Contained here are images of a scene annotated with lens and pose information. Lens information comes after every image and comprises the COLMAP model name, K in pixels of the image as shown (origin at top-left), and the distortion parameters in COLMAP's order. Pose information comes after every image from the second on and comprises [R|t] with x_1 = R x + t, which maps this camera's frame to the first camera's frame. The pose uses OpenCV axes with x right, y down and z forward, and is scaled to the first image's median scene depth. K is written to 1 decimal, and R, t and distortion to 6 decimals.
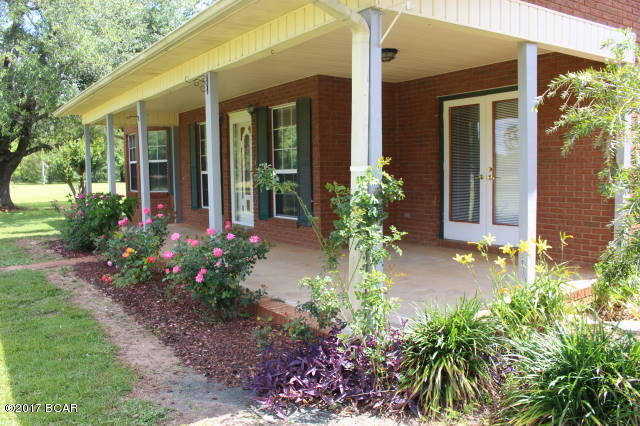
lens RADIAL K [[535.2, 0, 320.0], [0, 535.2, 213.0], [0, 0, 1]] dist [-0.149610, 0.149109]
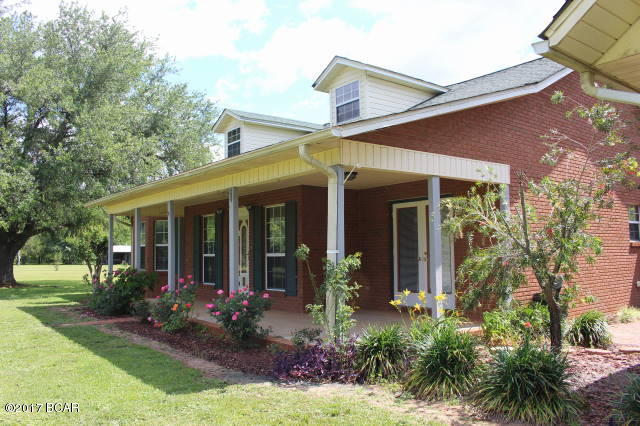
lens RADIAL K [[535.2, 0, 320.0], [0, 535.2, 213.0], [0, 0, 1]] dist [-0.149610, 0.149109]
pose [[0.998556, 0.011548, 0.052469, -0.041791], [-0.002973, 0.987007, -0.160650, 0.052194], [-0.053642, 0.160262, 0.985616, -0.531442]]
